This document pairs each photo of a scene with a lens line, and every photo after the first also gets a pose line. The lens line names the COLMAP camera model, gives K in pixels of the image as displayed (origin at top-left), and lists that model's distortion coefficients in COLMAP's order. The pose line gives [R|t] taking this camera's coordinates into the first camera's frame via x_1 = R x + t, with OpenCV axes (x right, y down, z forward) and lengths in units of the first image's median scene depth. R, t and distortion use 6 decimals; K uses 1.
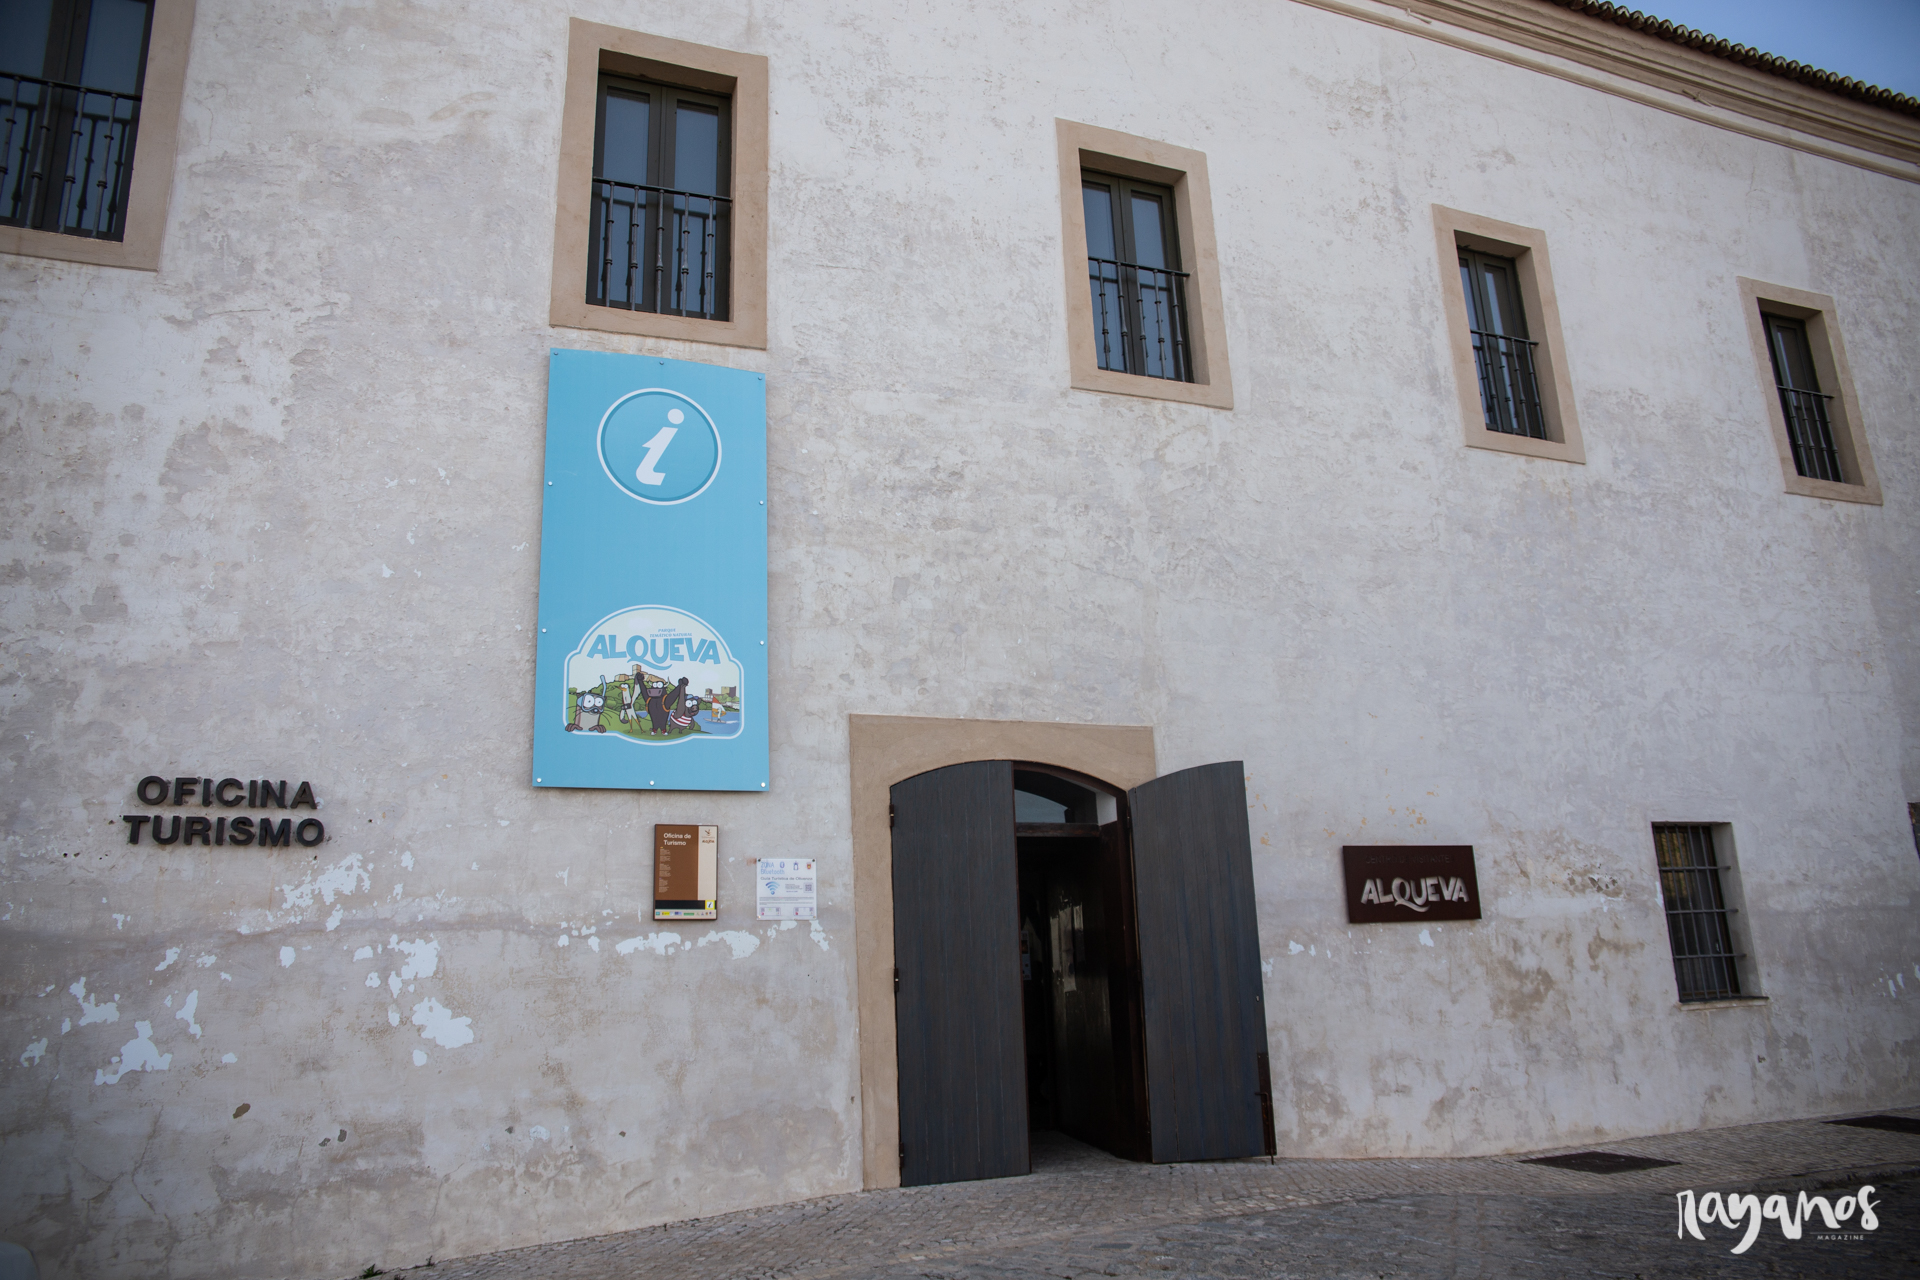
lens RADIAL K [[1377.1, 0, 960.0], [0, 1377.1, 640.0], [0, 0, 1]] dist [-0.113433, 0.104329]
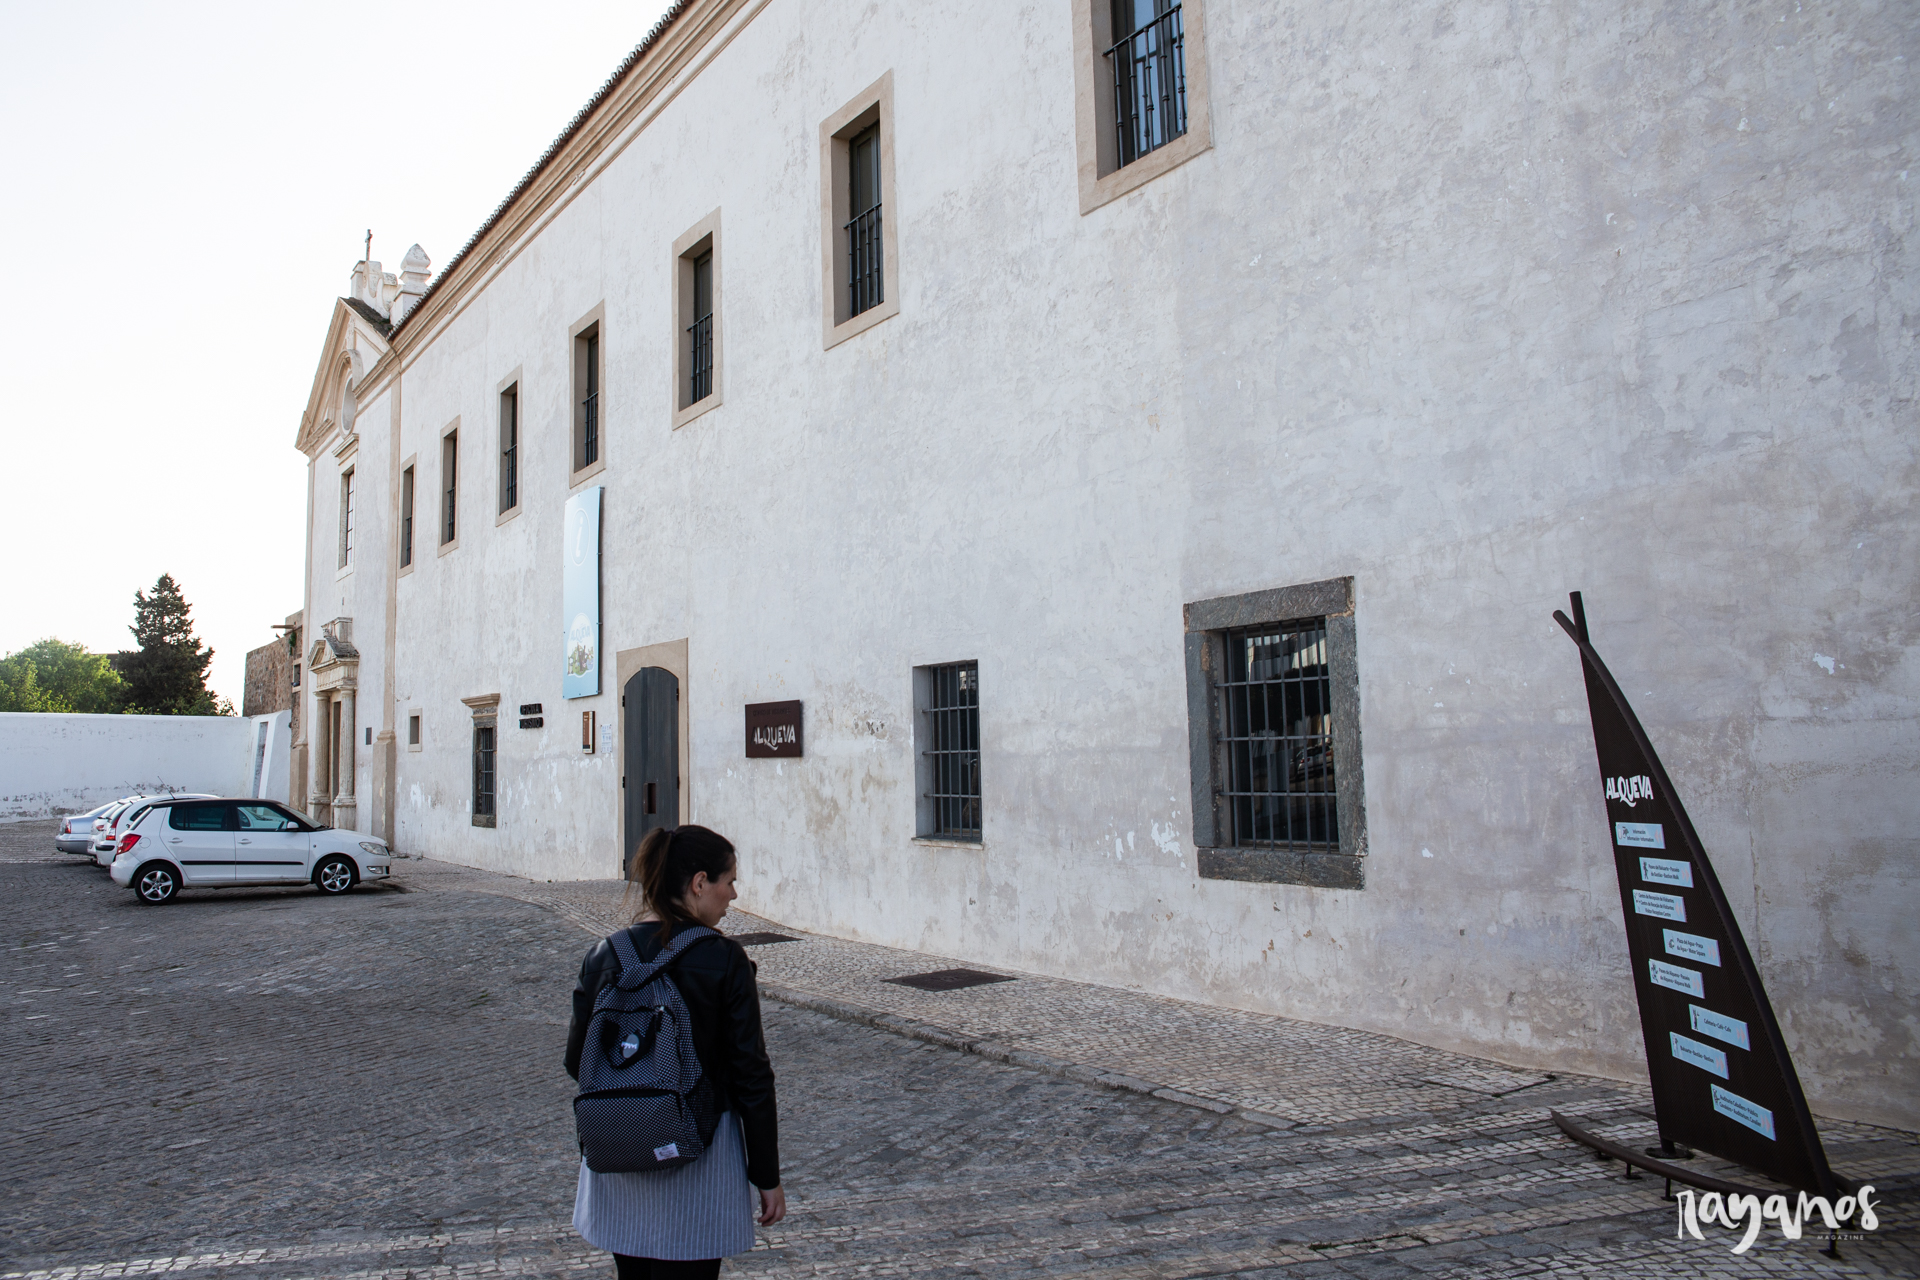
lens RADIAL K [[1377.1, 0, 960.0], [0, 1377.1, 640.0], [0, 0, 1]] dist [-0.113433, 0.104329]
pose [[0.226404, -0.045794, -0.972956, 1.548392], [0.265760, 0.963899, 0.016474, 0.106781], [0.937077, -0.262302, 0.230401, 0.790199]]
